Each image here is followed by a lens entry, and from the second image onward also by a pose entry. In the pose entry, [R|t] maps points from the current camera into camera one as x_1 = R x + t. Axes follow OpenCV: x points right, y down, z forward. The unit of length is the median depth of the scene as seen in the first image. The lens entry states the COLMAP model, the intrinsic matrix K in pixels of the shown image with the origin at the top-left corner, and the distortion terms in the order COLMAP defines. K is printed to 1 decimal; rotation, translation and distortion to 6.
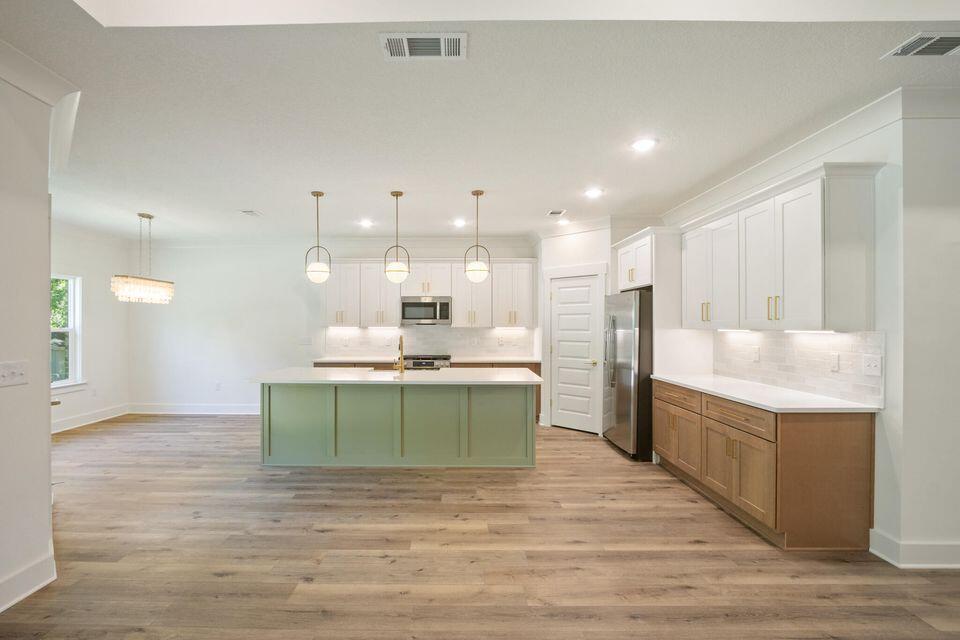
lens RADIAL K [[441.4, 0, 454.2], [0, 441.4, 324.6], [0, 0, 1]] dist [-0.014099, 0.000221]
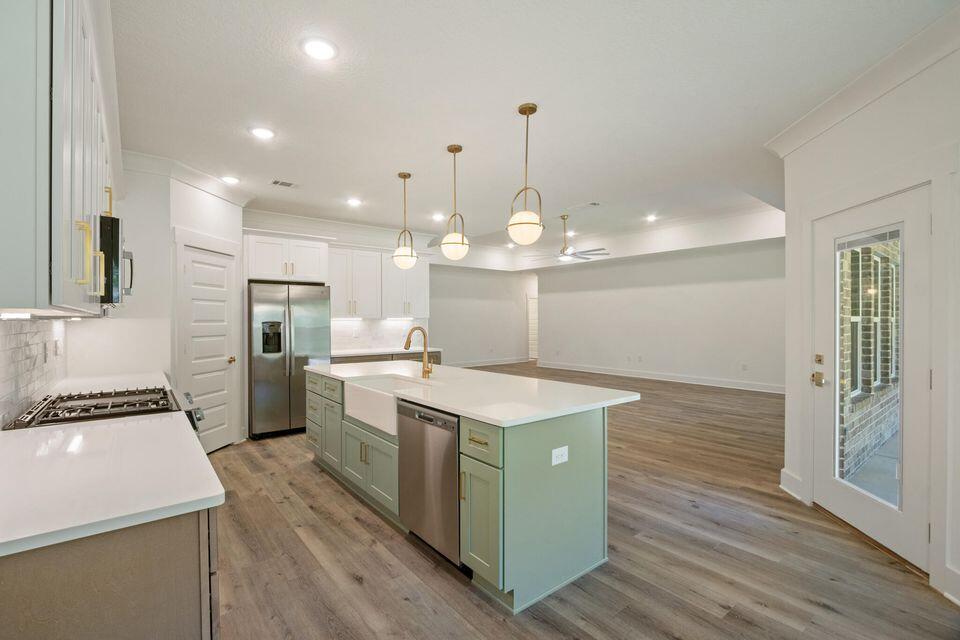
lens RADIAL K [[427.5, 0, 455.5], [0, 427.5, 318.6], [0, 0, 1]] dist [-0.012718, 0.000472]
pose [[-0.609857, 0.004275, 0.792500, -0.706496], [0.003186, 0.999991, -0.002942, 0.014287], [-0.792505, 0.000731, -0.609865, 1.391140]]
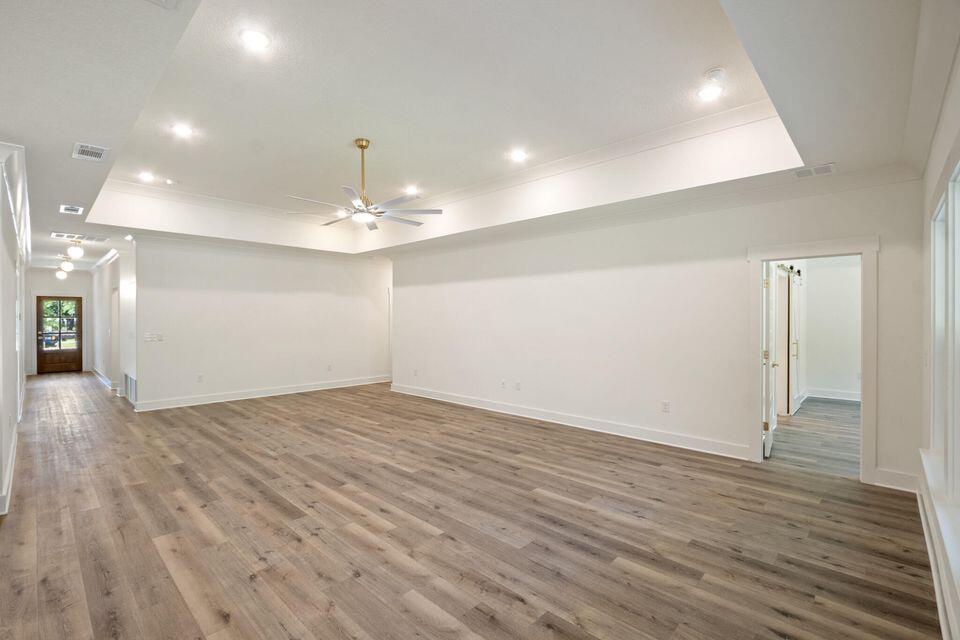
lens RADIAL K [[432.7, 0, 457.6], [0, 432.7, 322.6], [0, 0, 1]] dist [-0.018057, -0.000369]
pose [[-0.712373, -0.004737, 0.701785, -0.427116], [0.000629, 0.999973, 0.007388, -0.005544], [-0.701800, 0.005704, -0.712351, 0.509726]]
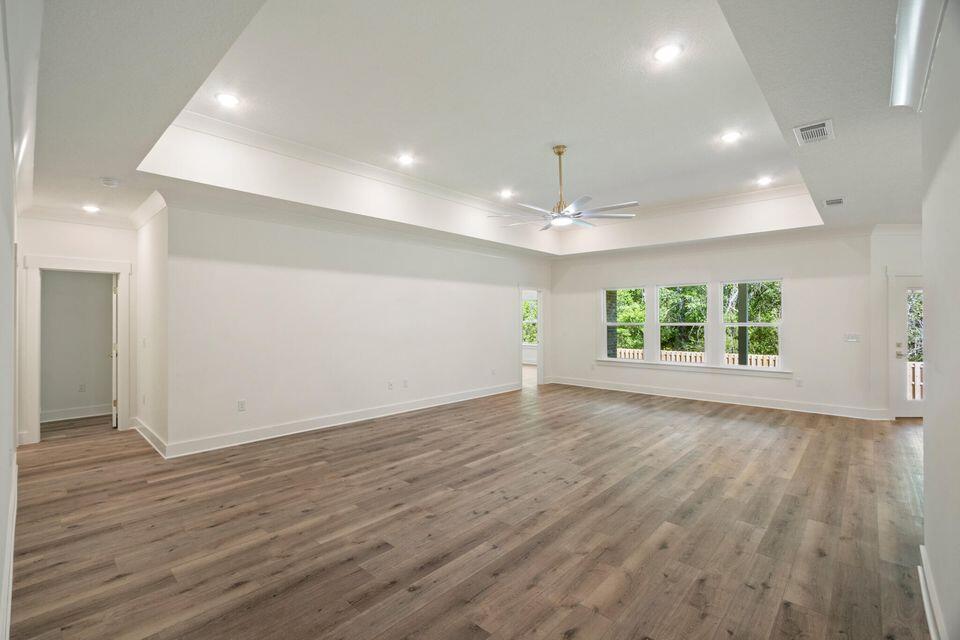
lens RADIAL K [[427.5, 0, 455.5], [0, 427.5, 318.6], [0, 0, 1]] dist [-0.012718, 0.000472]
pose [[-0.690466, -0.001305, -0.723364, 1.309247], [0.001045, 0.999996, -0.002802, -0.001100], [0.723364, -0.002690, -0.690461, 0.481683]]
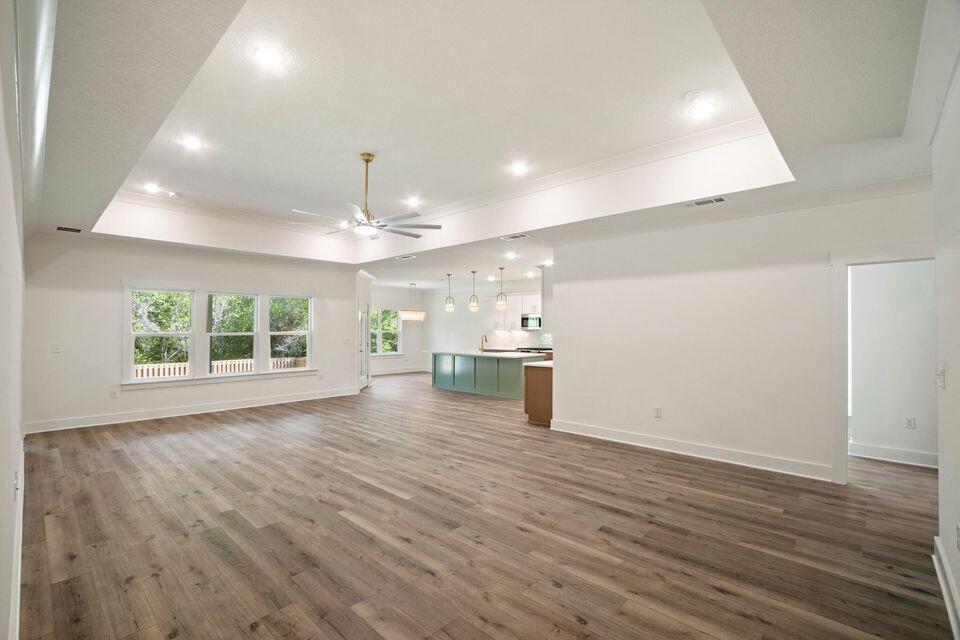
lens RADIAL K [[427.5, 0, 455.5], [0, 427.5, 318.6], [0, 0, 1]] dist [-0.012718, 0.000472]
pose [[0.718364, -0.016021, -0.695483, 1.254997], [-0.001019, 0.999709, -0.024082, -0.004275], [0.695666, 0.018009, 0.718139, -0.608247]]
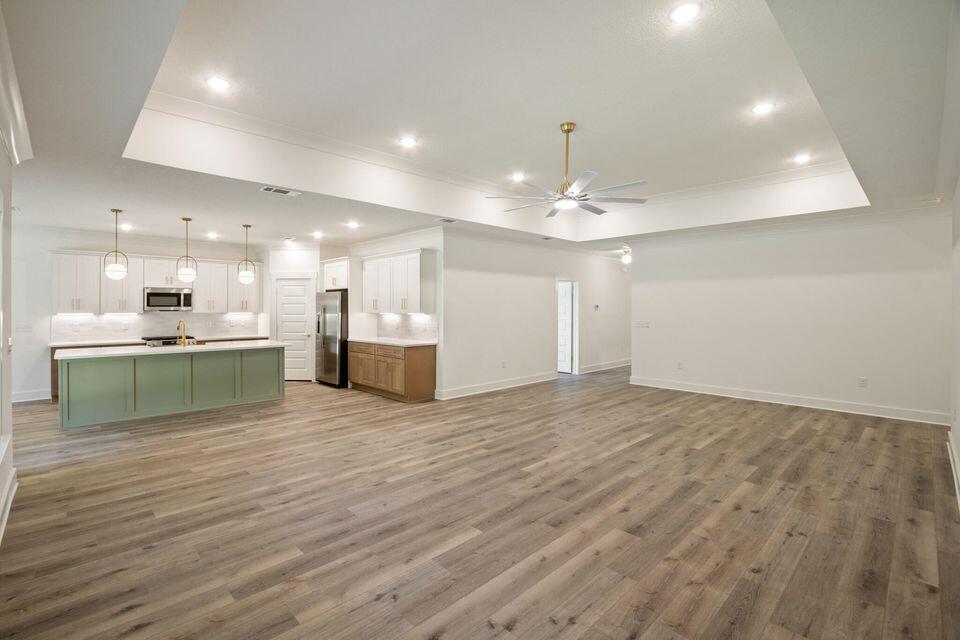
lens RADIAL K [[432.7, 0, 450.4], [0, 432.7, 309.3], [0, 0, 1]] dist [-0.012727, 0.001270]
pose [[0.735813, -0.001670, 0.677183, -0.417773], [0.001142, 0.999999, 0.001226, -0.007359], [-0.677184, -0.000129, 0.735814, -0.555762]]
